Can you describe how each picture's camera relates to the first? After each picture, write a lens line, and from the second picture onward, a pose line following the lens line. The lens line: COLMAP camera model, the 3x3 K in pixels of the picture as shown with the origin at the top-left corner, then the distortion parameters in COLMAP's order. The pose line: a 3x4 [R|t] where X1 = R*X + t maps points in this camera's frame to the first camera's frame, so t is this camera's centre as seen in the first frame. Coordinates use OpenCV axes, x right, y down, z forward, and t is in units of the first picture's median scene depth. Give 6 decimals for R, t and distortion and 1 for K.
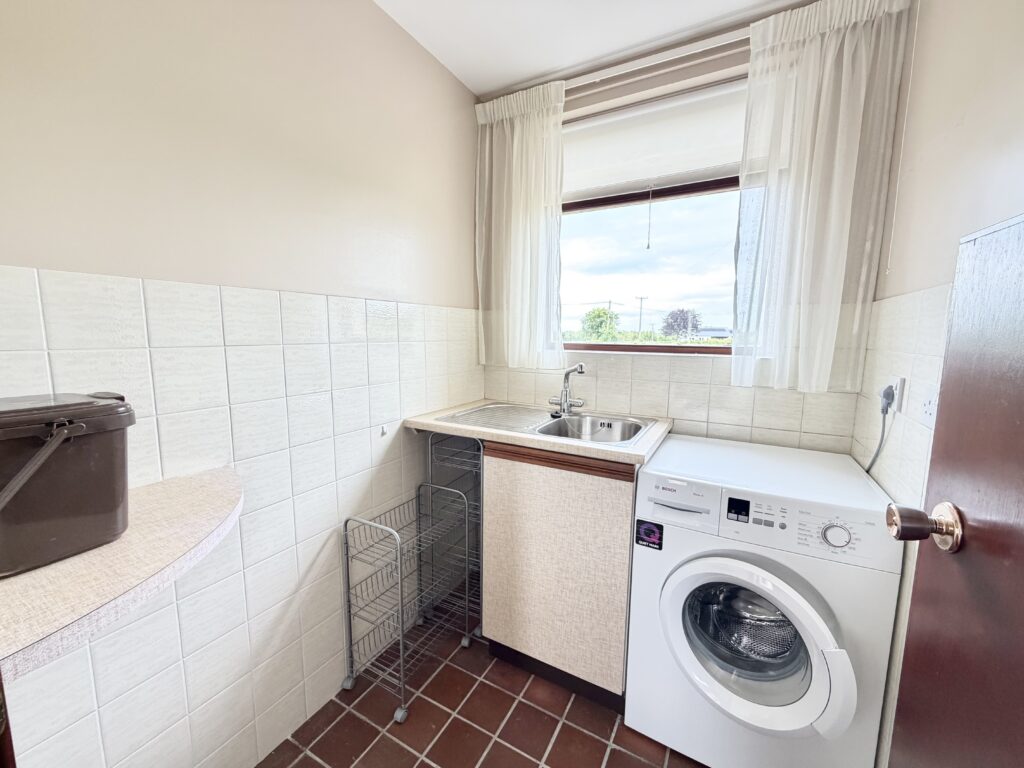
lens RADIAL K [[405.5, 0, 502.8], [0, 405.5, 380.9], [0, 0, 1]] dist [0.002705, -0.000912]
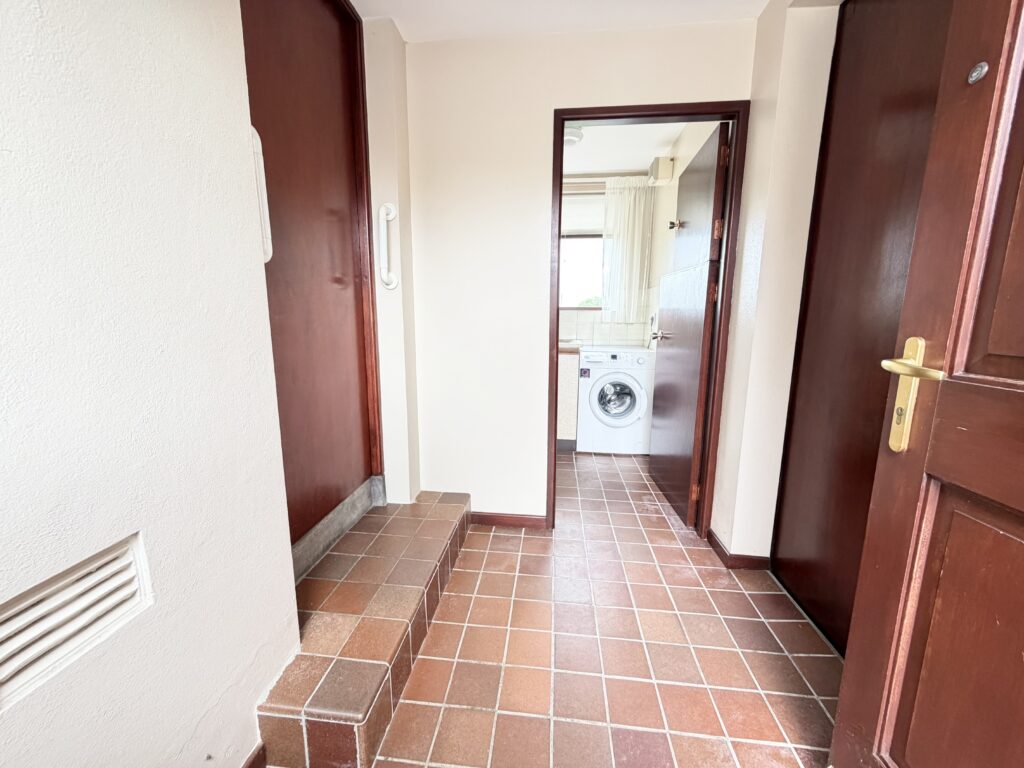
lens RADIAL K [[405.5, 0, 516.0], [0, 405.5, 386.3], [0, 0, 1]] dist [0.002705, -0.000912]
pose [[0.921065, -0.071854, 0.382723, -1.102886], [0.050467, 0.996566, 0.065645, 0.260340], [-0.386125, -0.041148, 0.921528, -1.322278]]
